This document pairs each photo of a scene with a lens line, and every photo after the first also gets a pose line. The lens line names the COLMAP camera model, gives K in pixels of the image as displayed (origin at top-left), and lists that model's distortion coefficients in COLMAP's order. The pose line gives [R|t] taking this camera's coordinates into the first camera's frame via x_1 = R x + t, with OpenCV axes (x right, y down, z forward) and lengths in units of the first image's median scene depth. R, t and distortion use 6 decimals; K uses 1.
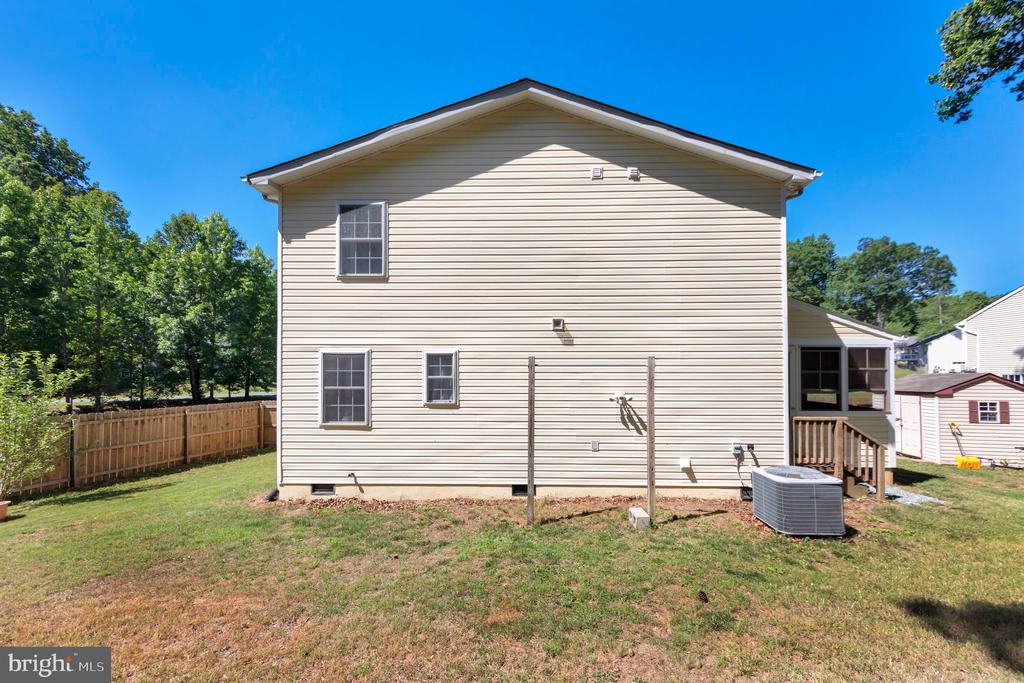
lens RADIAL K [[361.8, 0, 511.9], [0, 361.8, 362.4], [0, 0, 1]] dist [-0.001517, -0.000023]
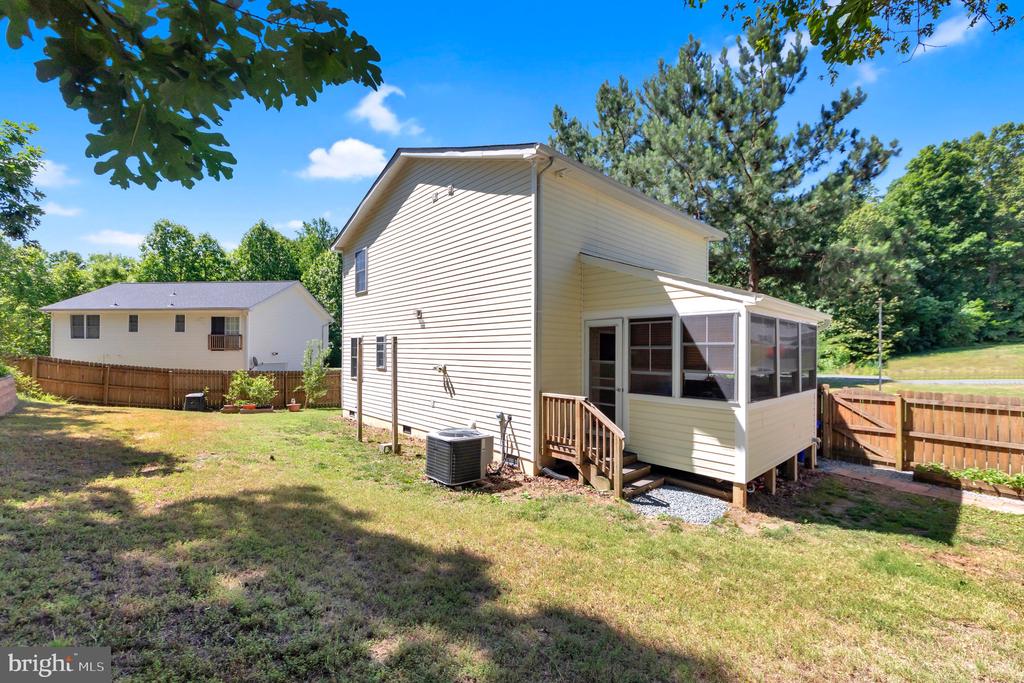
lens RADIAL K [[420.7, 0, 511.6], [0, 420.7, 350.7], [0, 0, 1]] dist [0.001105, 0.000043]
pose [[0.697805, -0.001326, -0.716286, 1.526951], [-0.000213, 0.999998, -0.002059, 0.039369], [0.716287, 0.001589, 0.697804, 0.131284]]
